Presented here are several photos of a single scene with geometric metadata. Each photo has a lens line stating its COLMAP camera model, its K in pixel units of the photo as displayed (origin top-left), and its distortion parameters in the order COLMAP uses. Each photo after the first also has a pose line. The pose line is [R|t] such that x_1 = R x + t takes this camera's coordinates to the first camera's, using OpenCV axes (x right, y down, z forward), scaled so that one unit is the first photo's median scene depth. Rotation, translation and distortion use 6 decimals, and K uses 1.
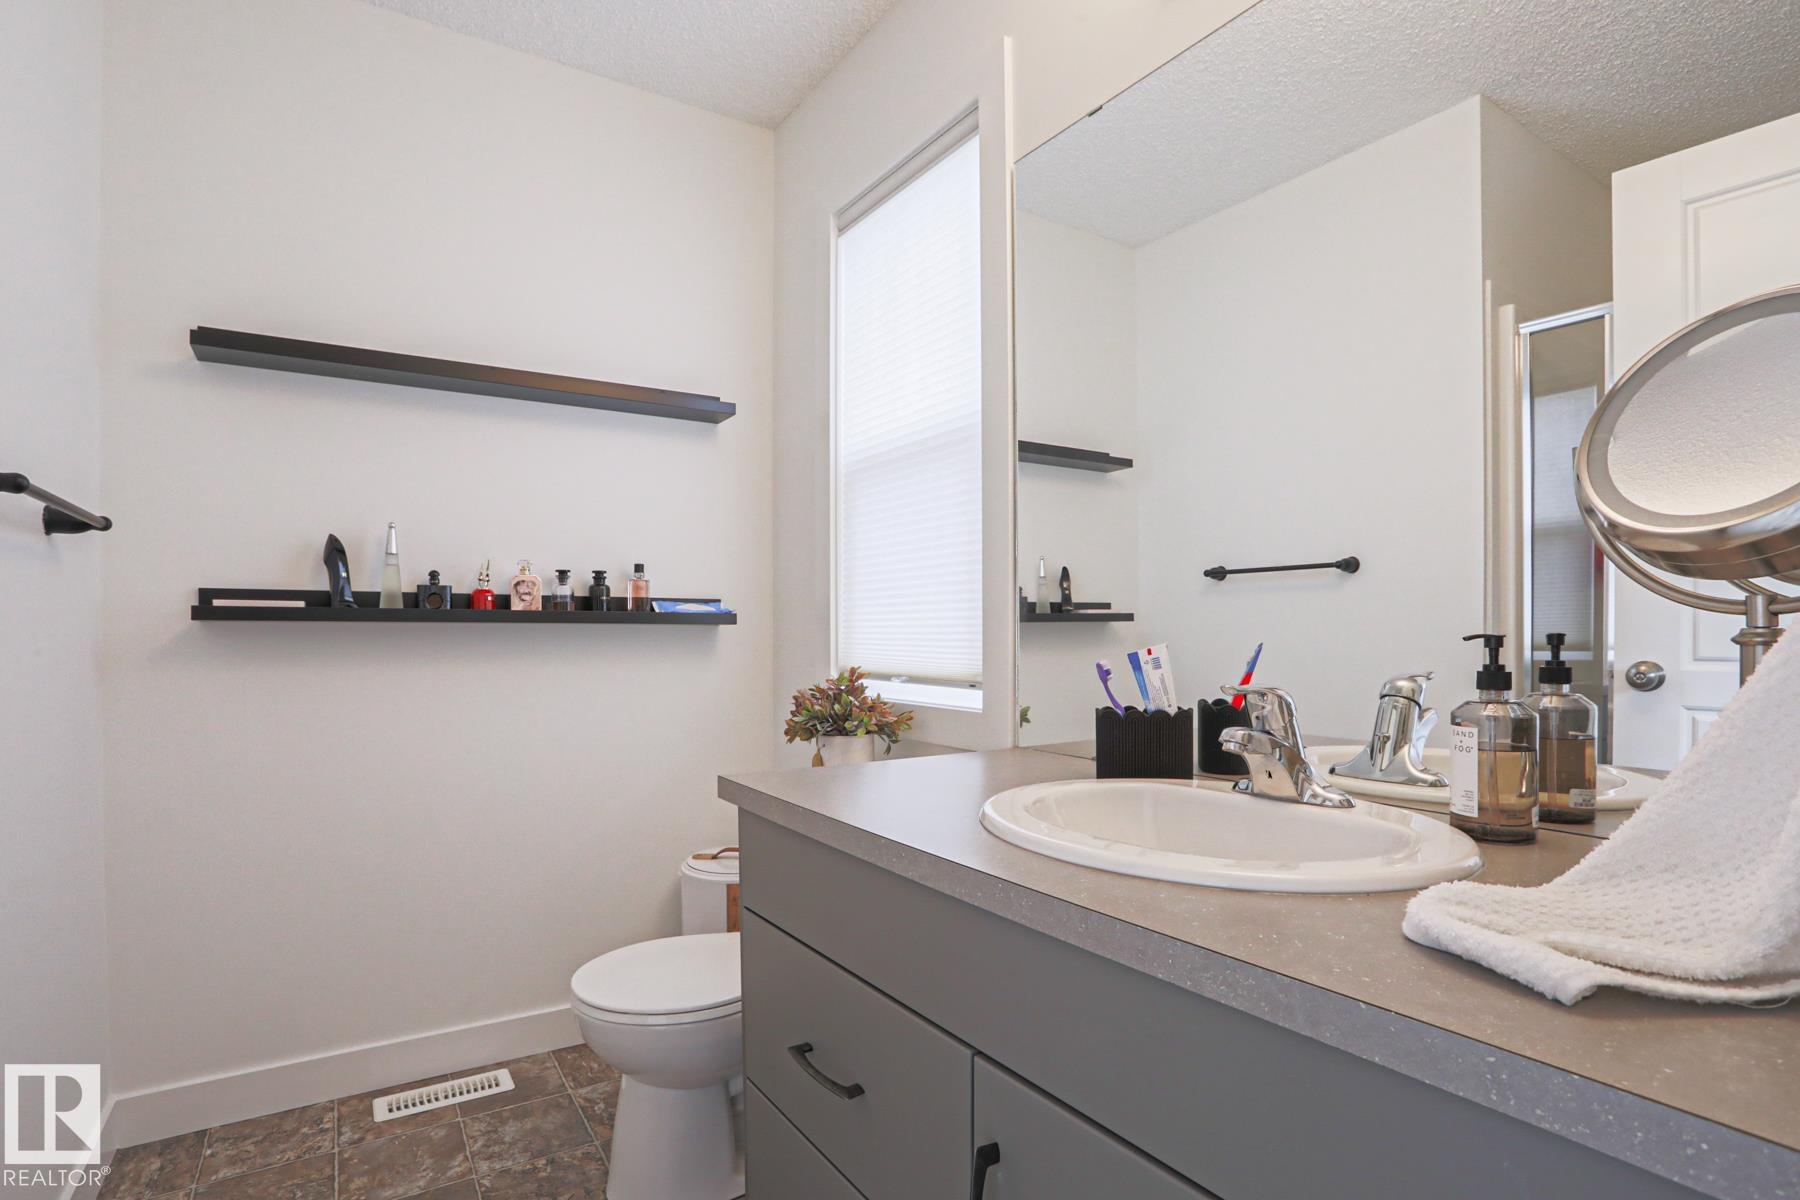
lens RADIAL K [[884.0, 0, 895.8], [0, 884.0, 604.4], [0, 0, 1]] dist [-0.078279, 0.035588]
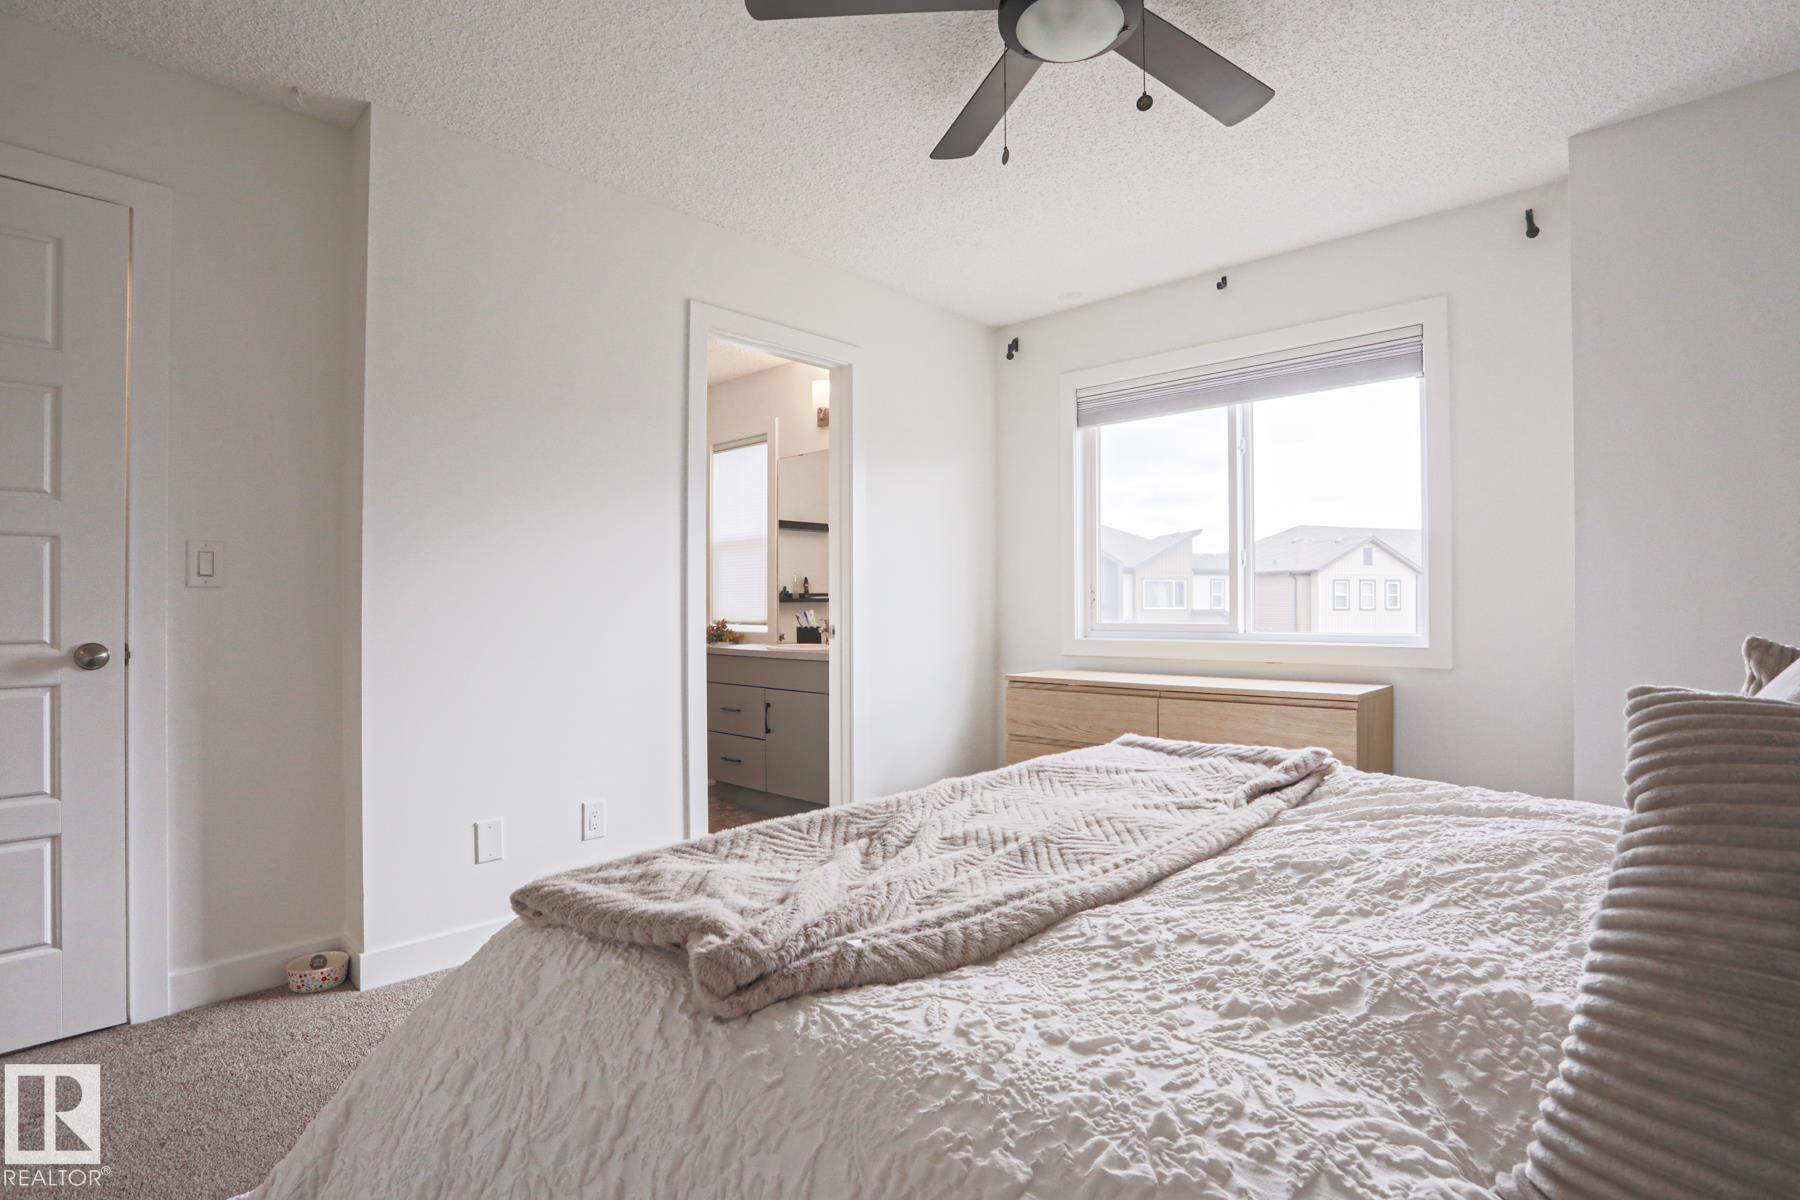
lens RADIAL K [[884.0, 0, 895.8], [0, 884.0, 604.4], [0, 0, 1]] dist [-0.078279, 0.035588]
pose [[0.970290, 0.000423, 0.241945, -0.197018], [-0.007702, 0.999546, 0.029139, -0.067651], [-0.241822, -0.030137, 0.969852, -1.943475]]
